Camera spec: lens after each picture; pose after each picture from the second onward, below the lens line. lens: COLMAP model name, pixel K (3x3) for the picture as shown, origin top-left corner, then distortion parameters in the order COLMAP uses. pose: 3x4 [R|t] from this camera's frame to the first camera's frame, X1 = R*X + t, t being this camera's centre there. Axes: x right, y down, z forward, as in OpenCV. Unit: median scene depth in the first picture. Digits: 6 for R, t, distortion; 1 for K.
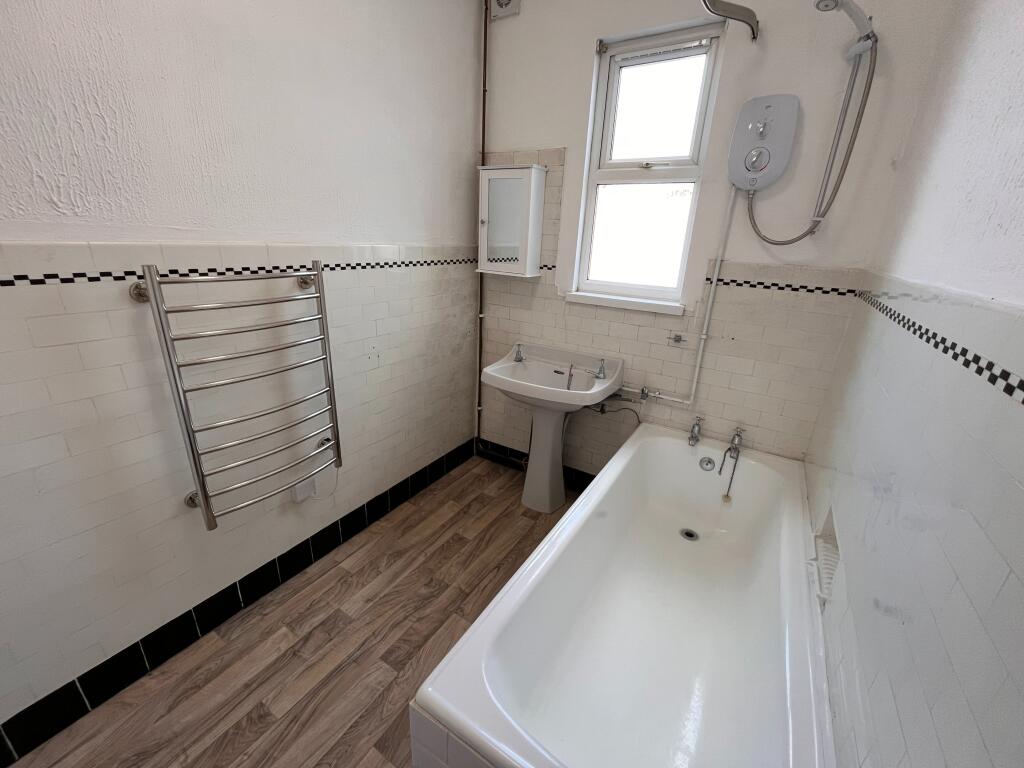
lens RADIAL K [[411.3, 0, 510.1], [0, 411.3, 383.3], [0, 0, 1]] dist [-0.012612, 0.000003]
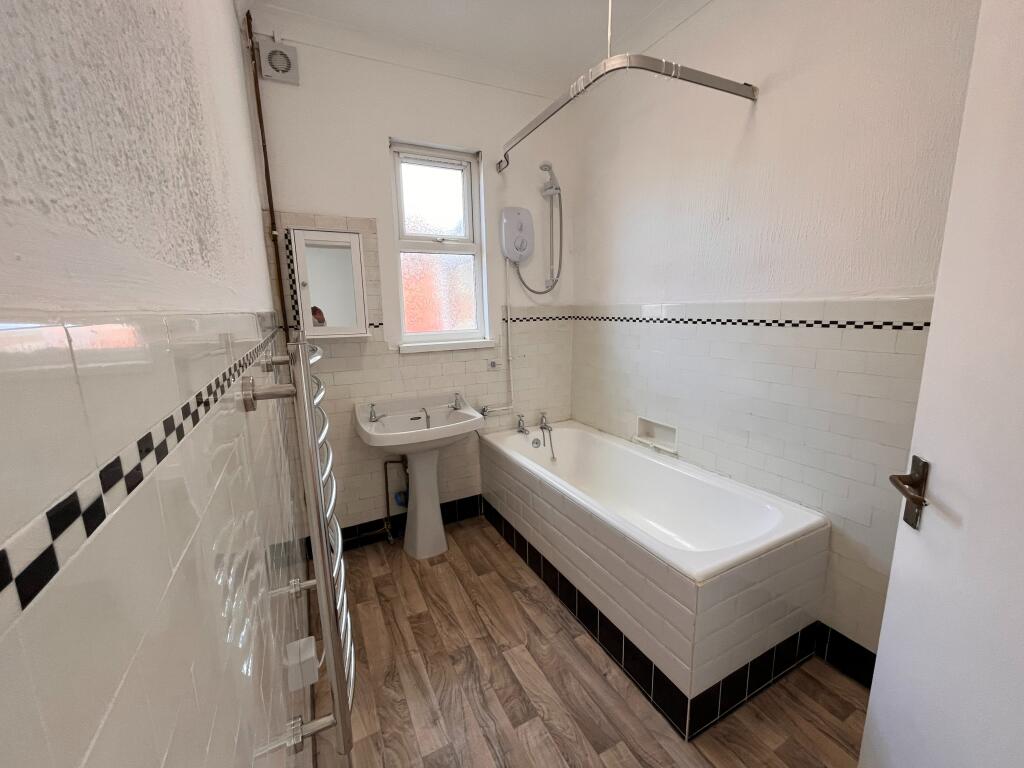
lens RADIAL K [[411.3, 0, 510.1], [0, 411.3, 383.3], [0, 0, 1]] dist [-0.012612, 0.000003]
pose [[0.512893, -0.207673, 0.832954, -0.726721], [0.326635, 0.944526, 0.034364, -0.080938], [-0.793883, 0.254447, 0.552274, 0.229358]]
